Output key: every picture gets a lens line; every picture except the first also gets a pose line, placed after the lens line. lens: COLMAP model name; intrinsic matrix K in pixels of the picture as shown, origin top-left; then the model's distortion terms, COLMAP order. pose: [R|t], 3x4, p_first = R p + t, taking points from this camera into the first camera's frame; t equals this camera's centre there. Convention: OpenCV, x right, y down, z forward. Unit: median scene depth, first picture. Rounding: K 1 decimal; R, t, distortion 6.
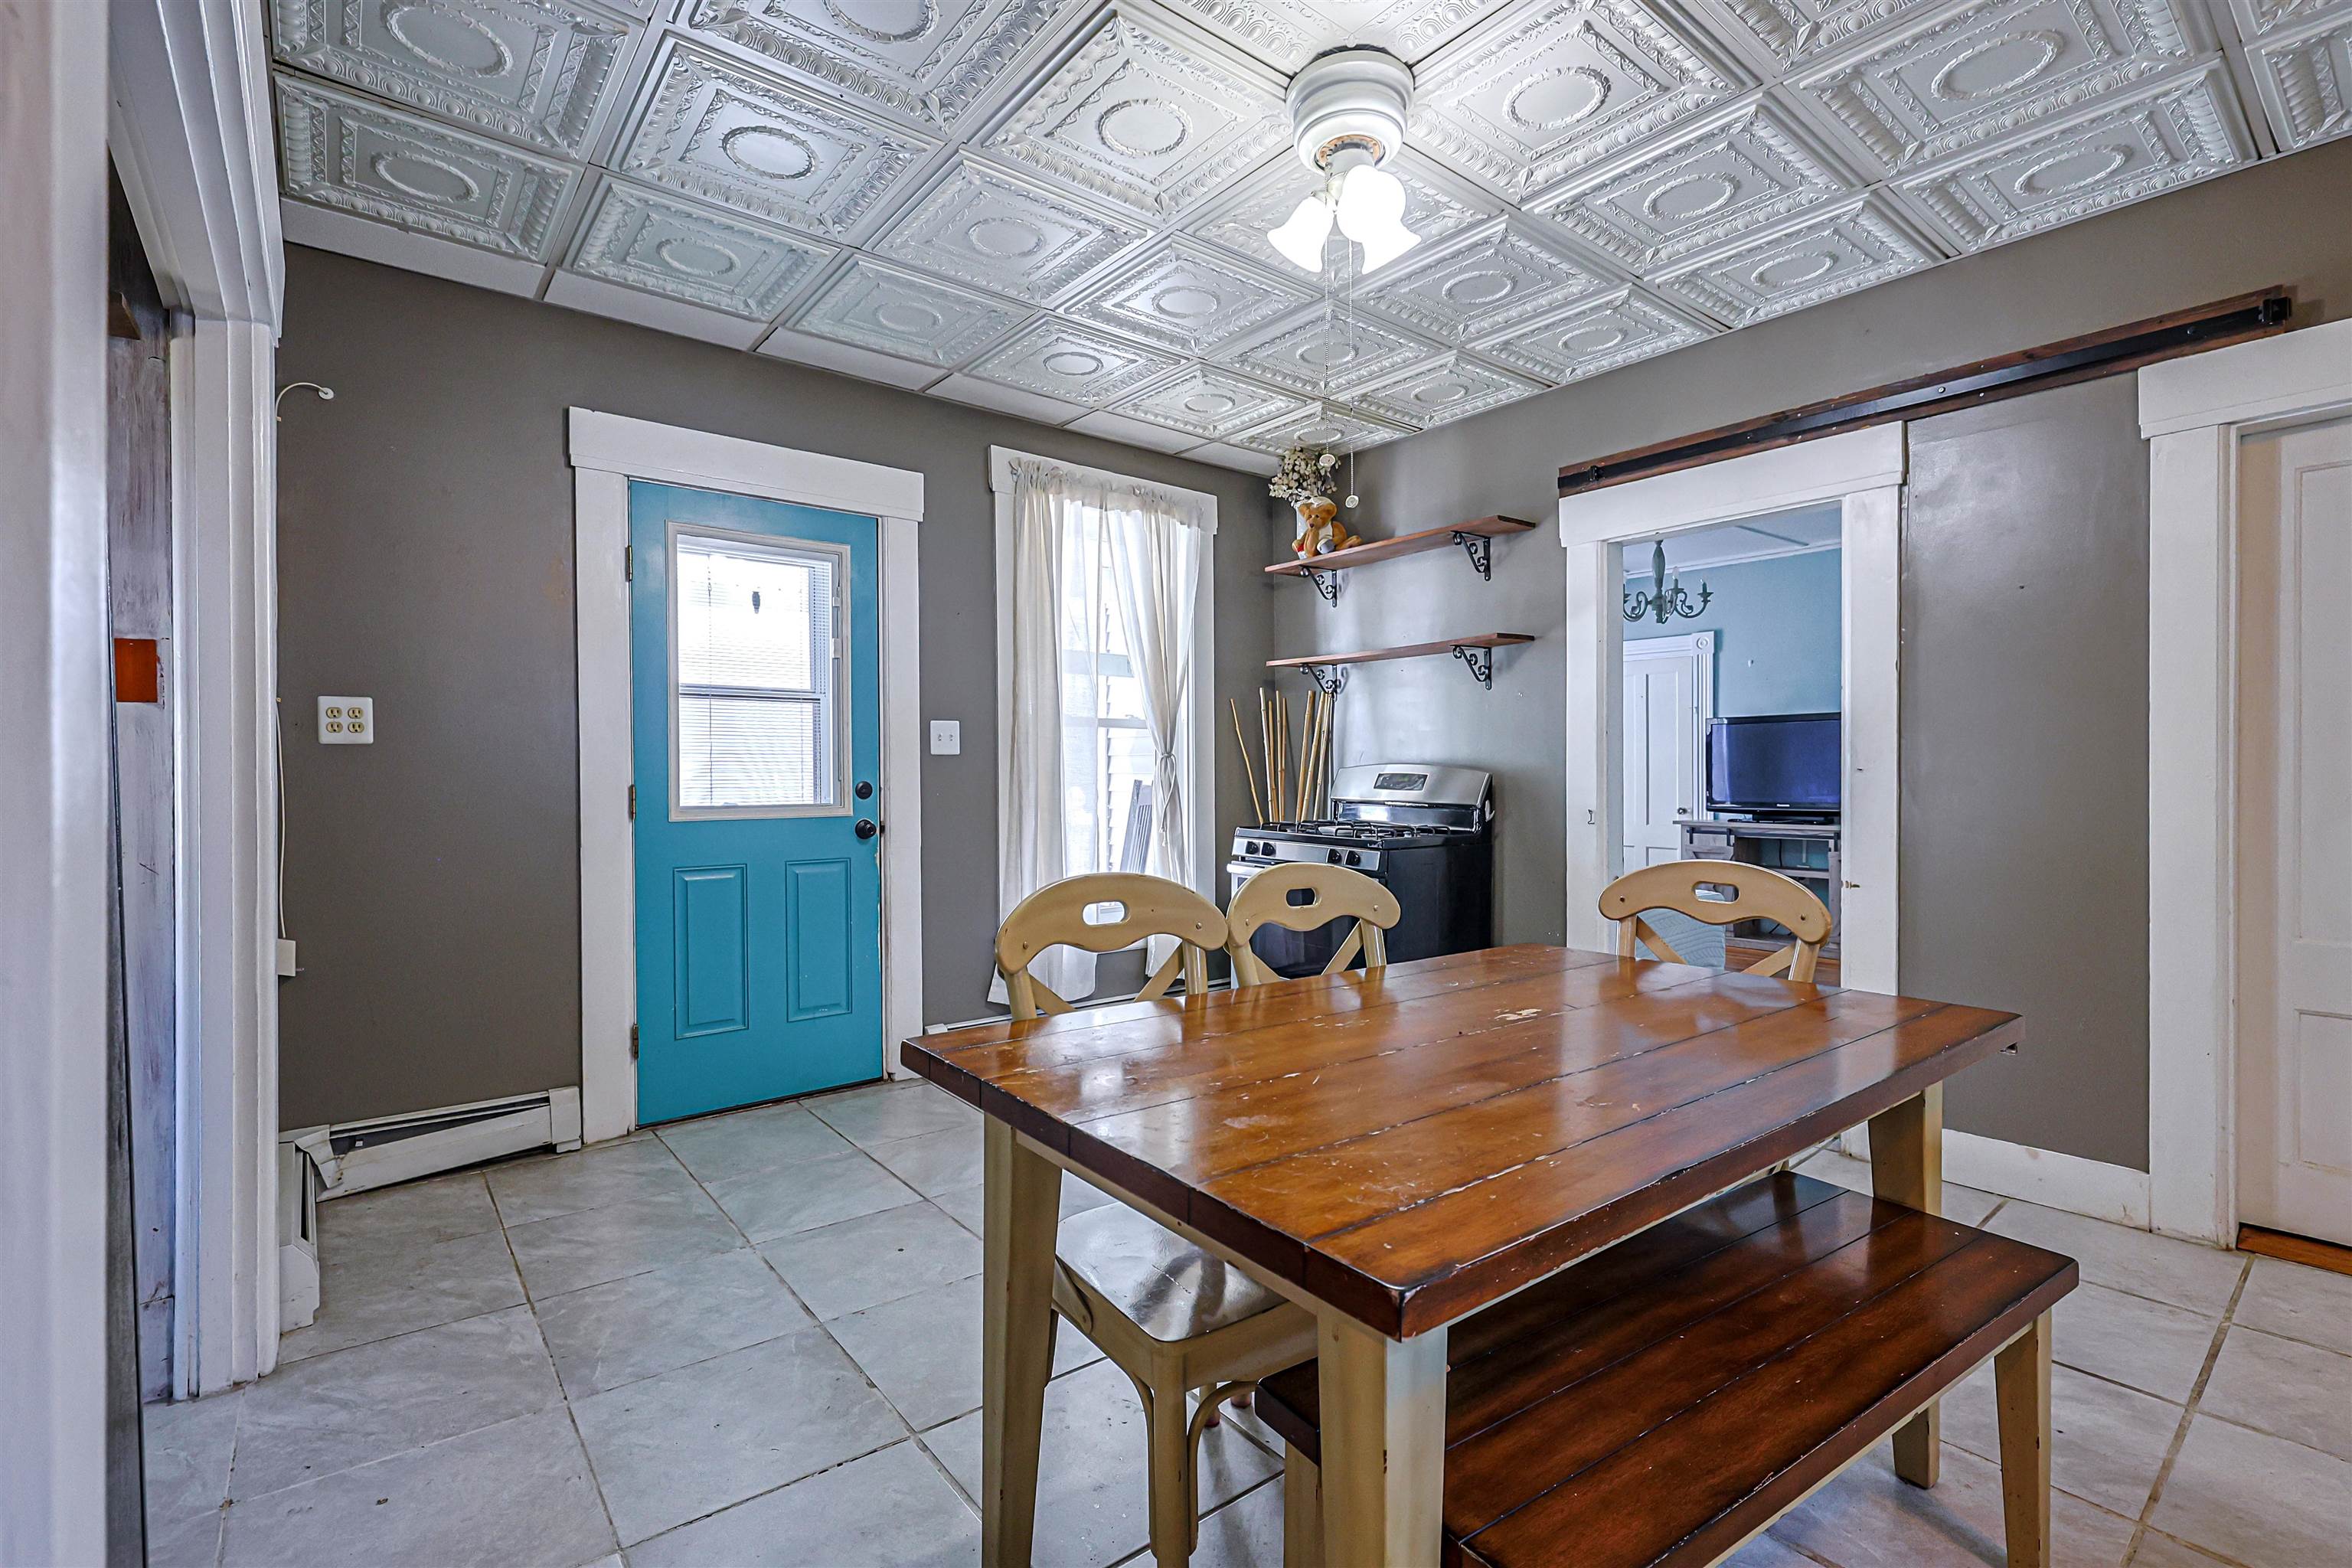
lens RADIAL K [[1054.4, 0, 1169.9], [0, 1054.4, 777.4], [0, 0, 1]] dist [-0.002003, 0.000255]
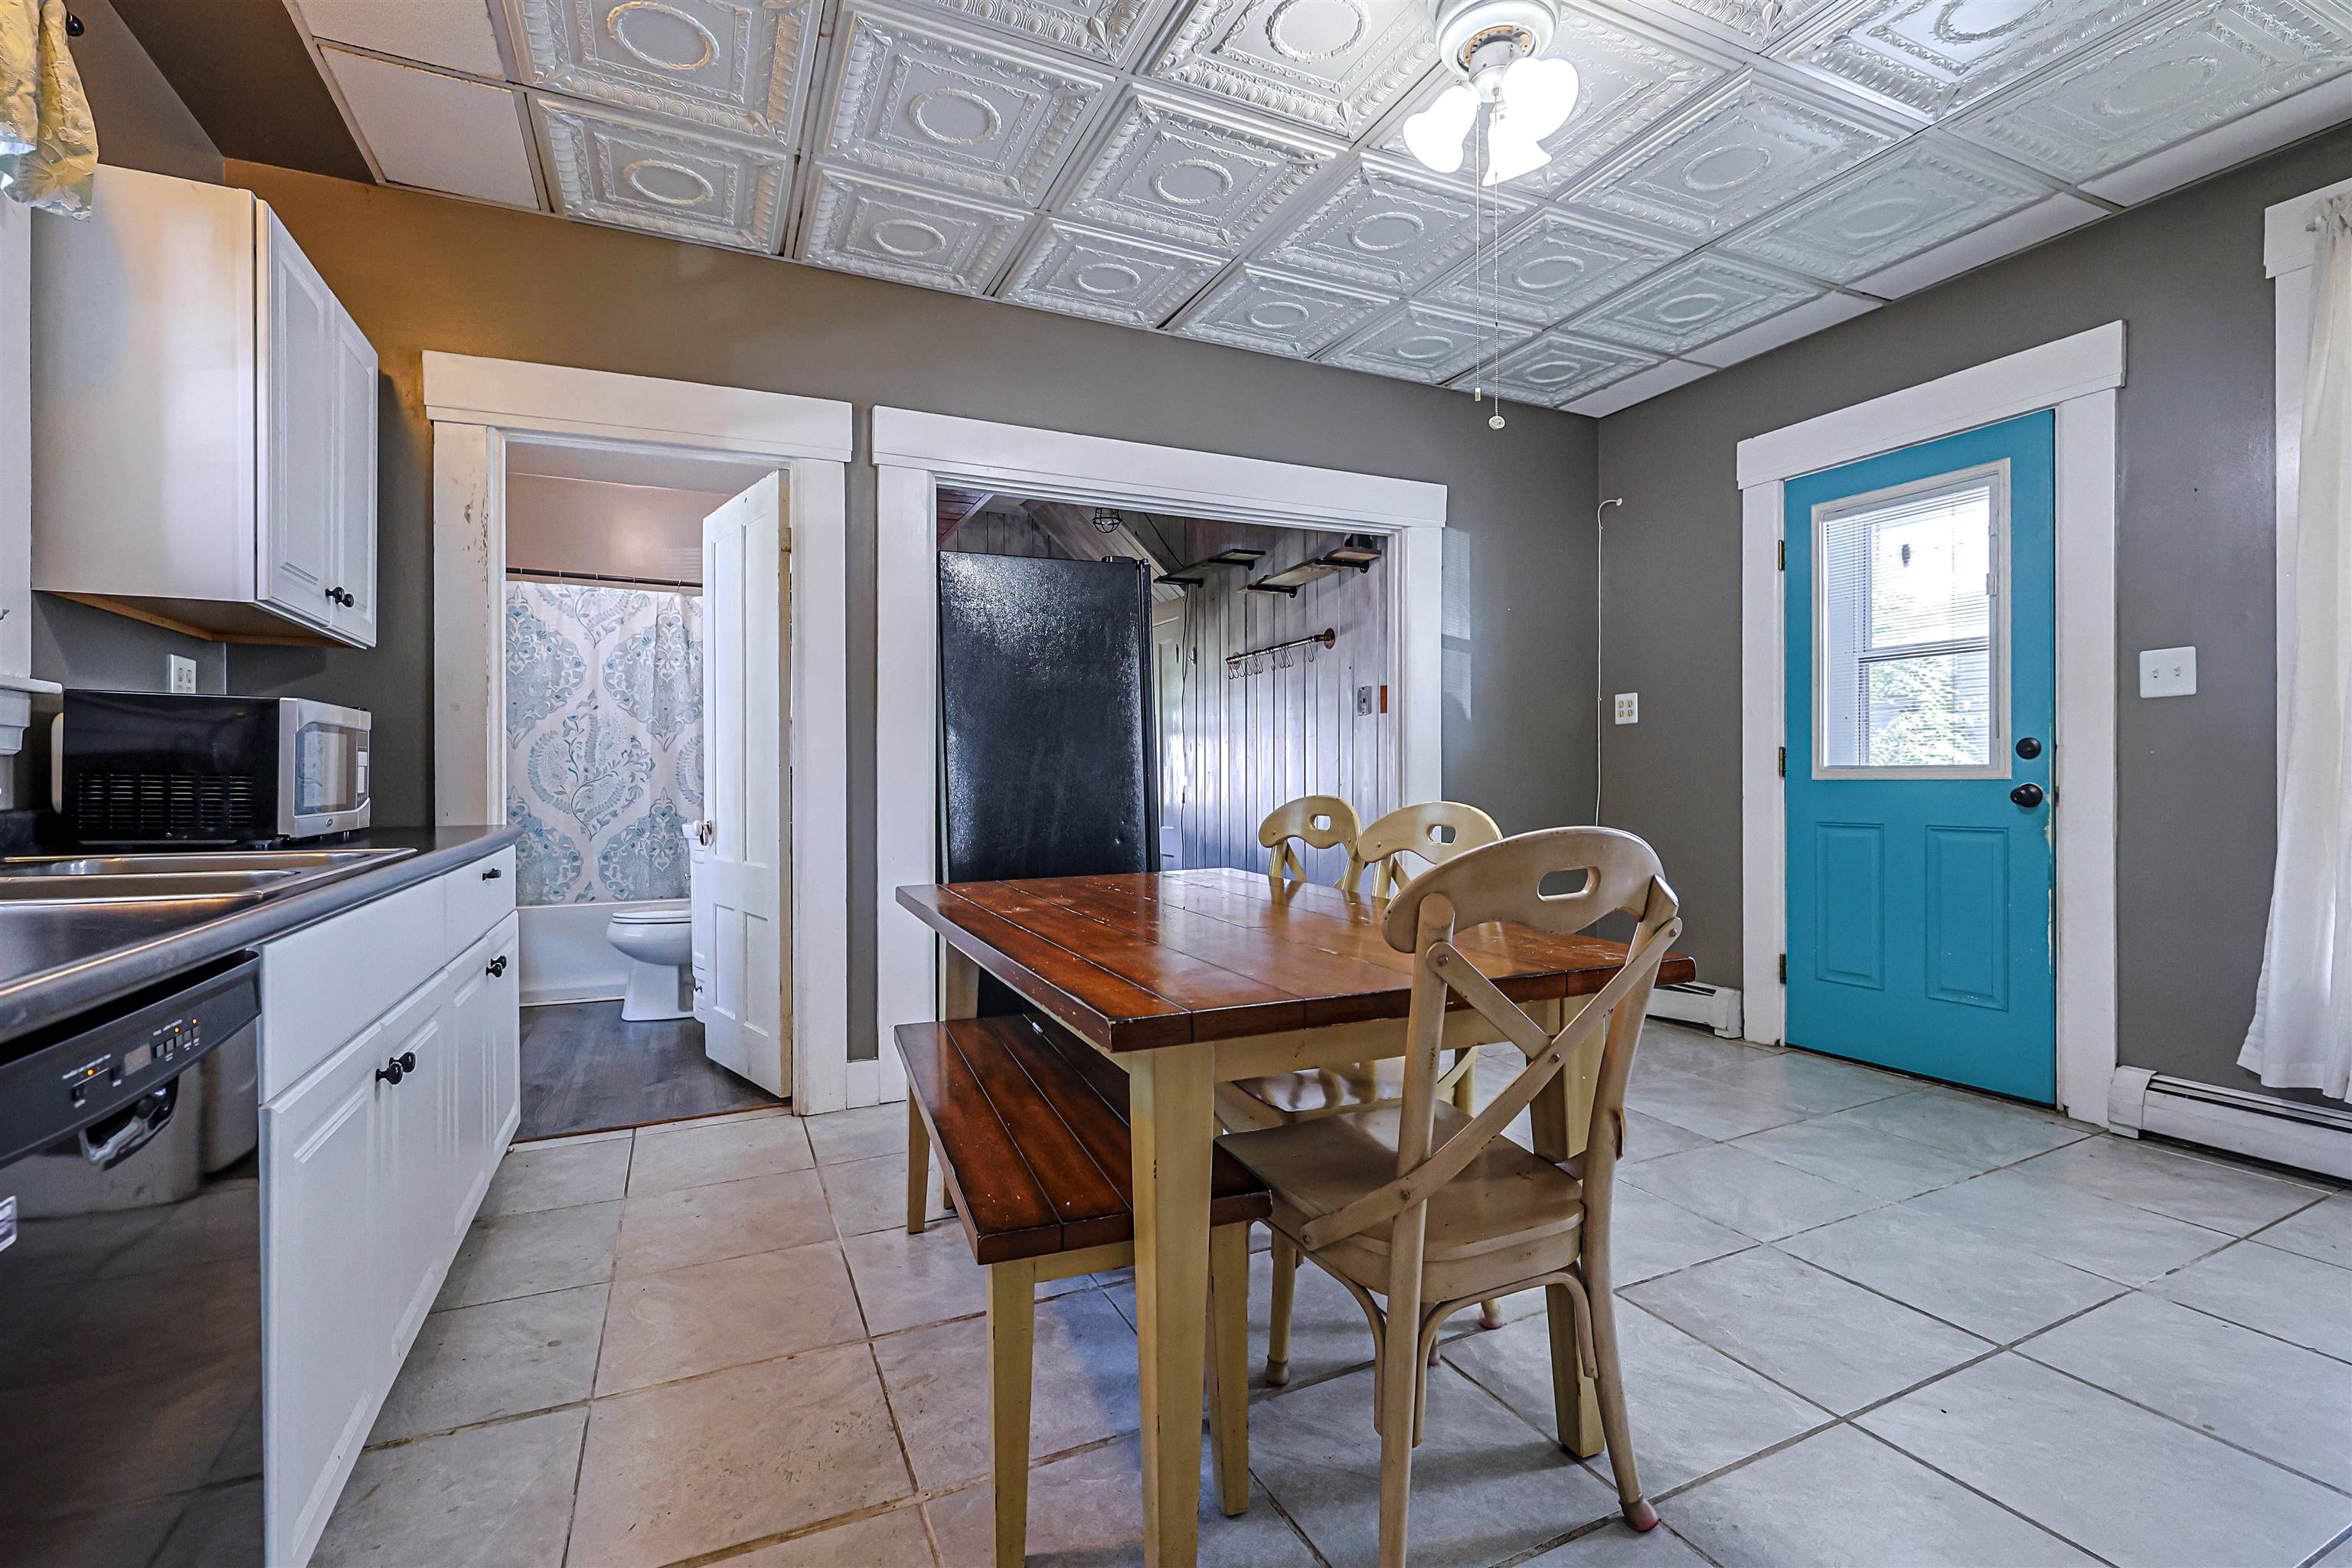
lens RADIAL K [[1031.6, 0, 1166.0], [0, 1031.6, 782.4], [0, 0, 1]] dist [0.001967, 0.000333]
pose [[-0.237262, 0.011173, -0.971381, 0.672254], [0.005754, 0.999932, 0.010096, 0.027406], [0.971429, -0.003194, -0.237311, 0.548794]]
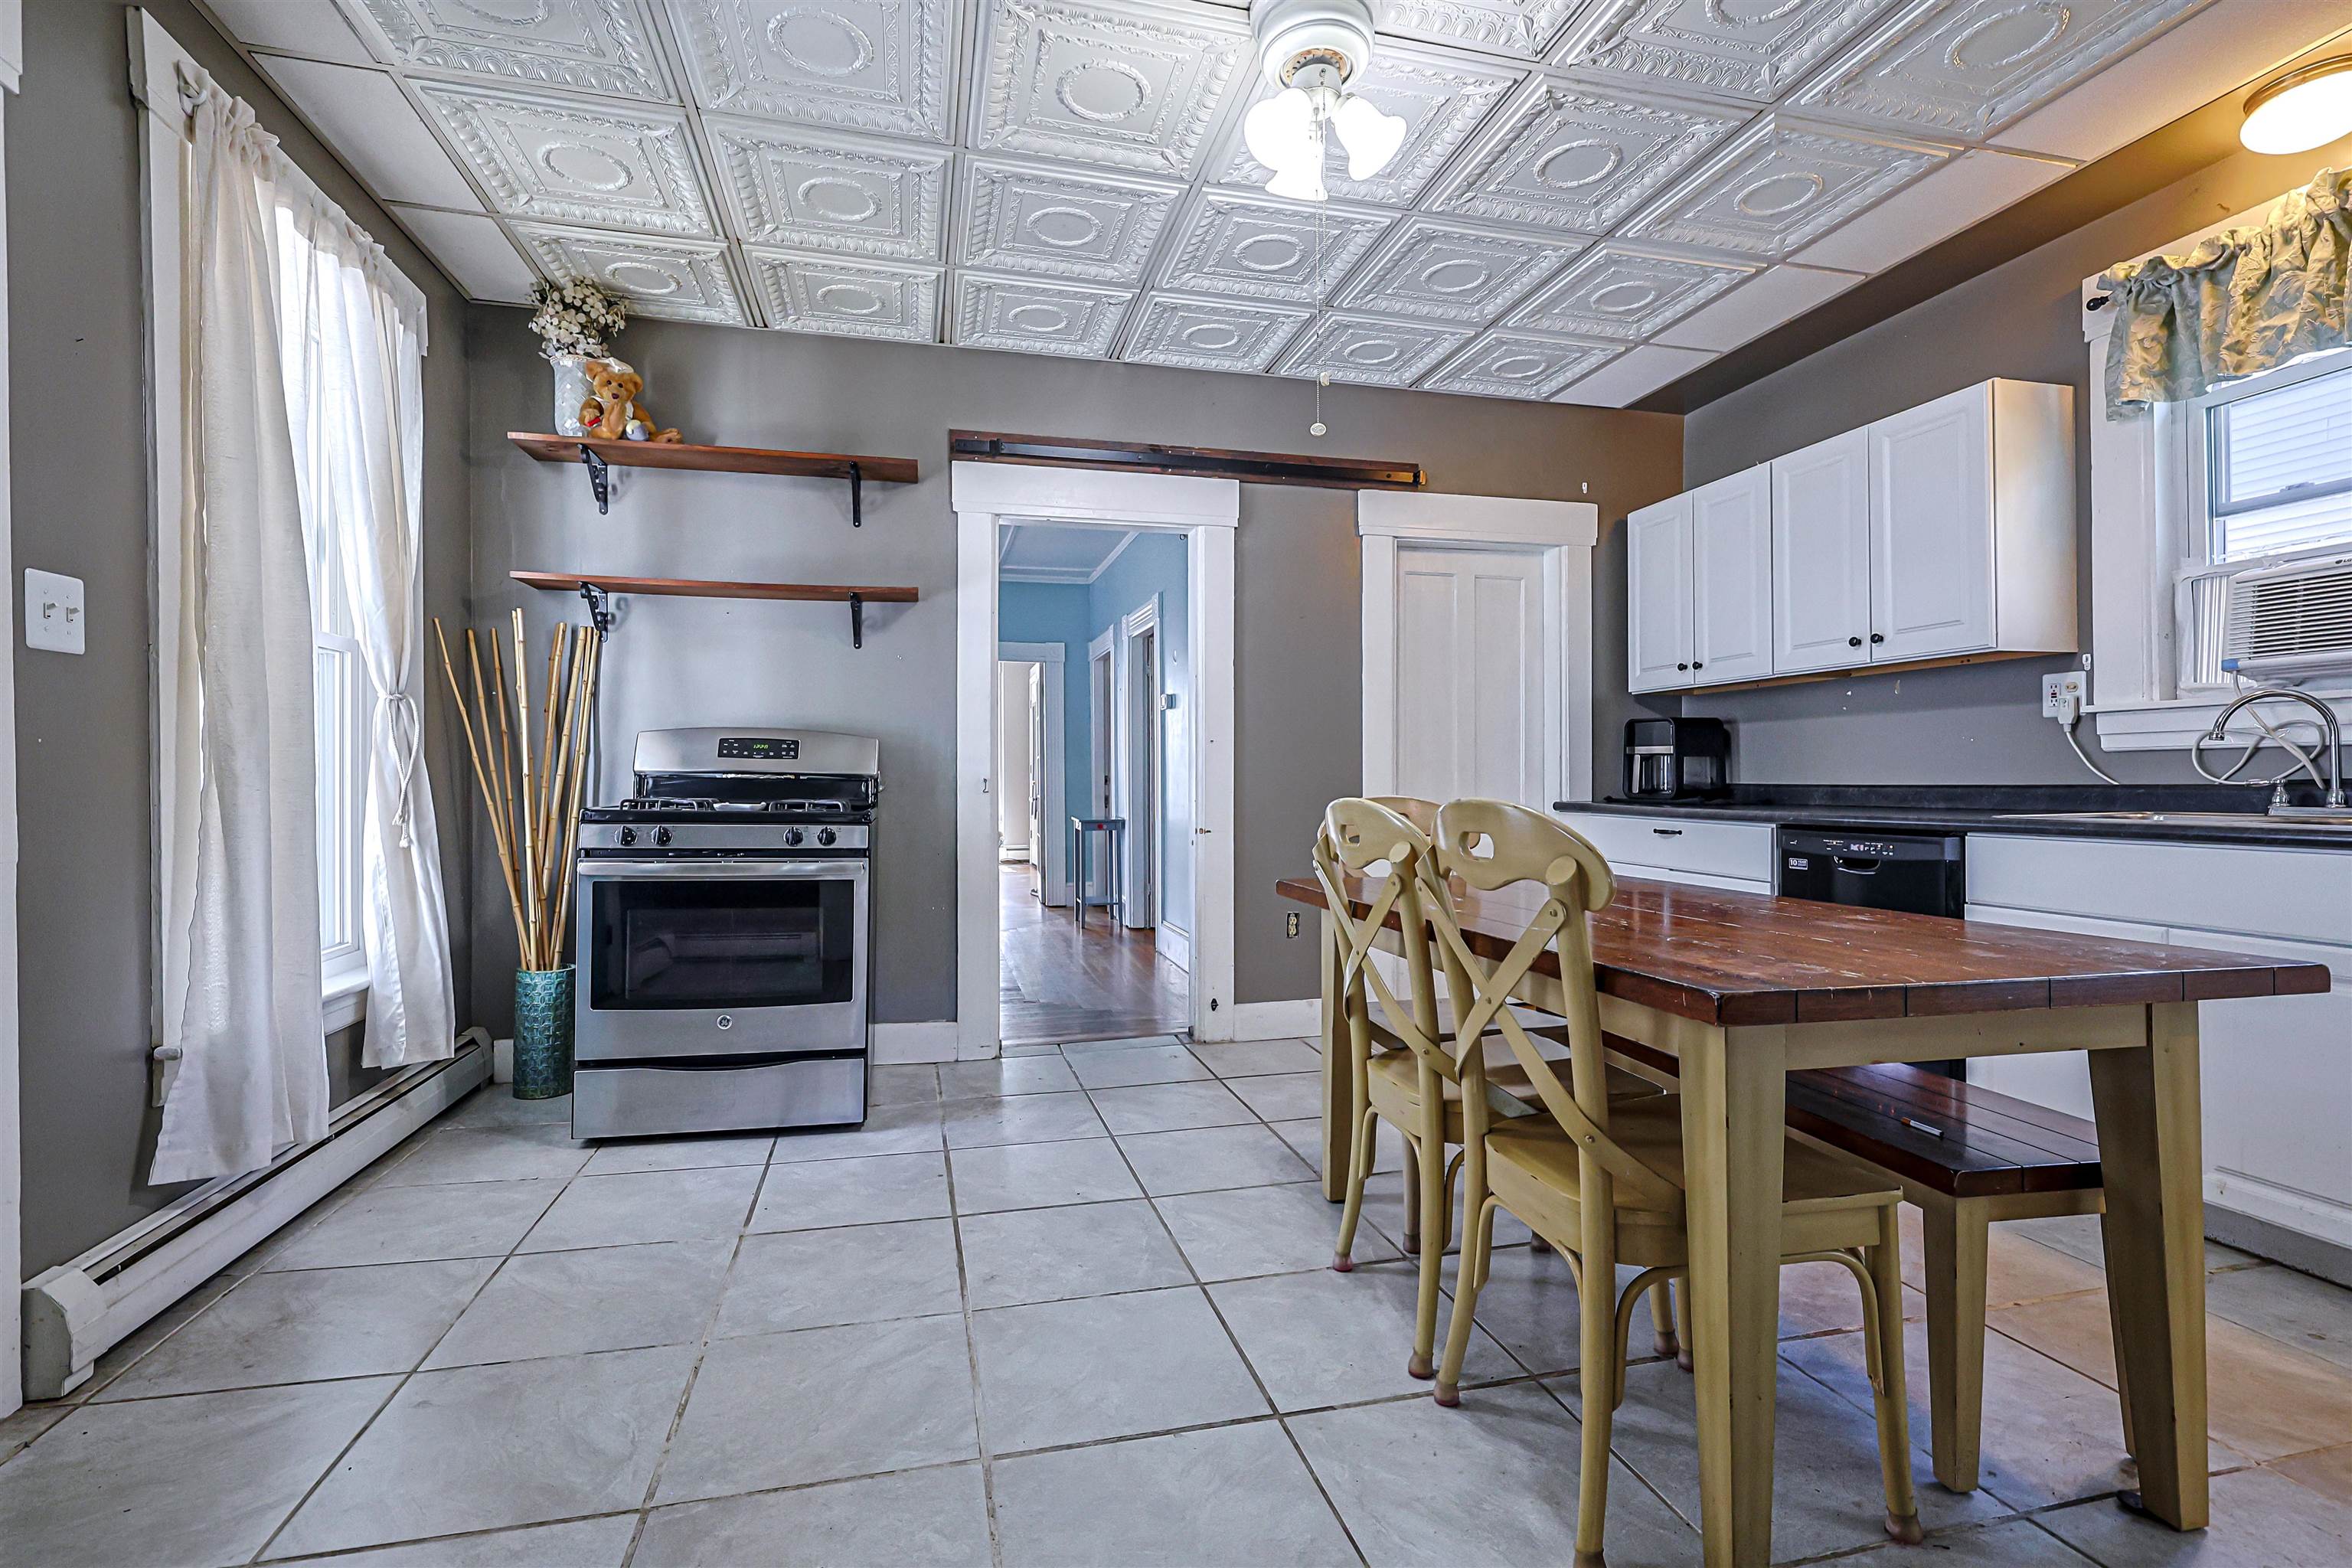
lens RADIAL K [[1054.4, 0, 1169.9], [0, 1054.4, 777.4], [0, 0, 1]] dist [-0.002003, 0.000255]
pose [[0.414936, 0.005131, 0.909836, -0.451094], [0.002655, 0.999973, -0.006850, 0.038236], [-0.909847, 0.005257, 0.414911, 0.426364]]
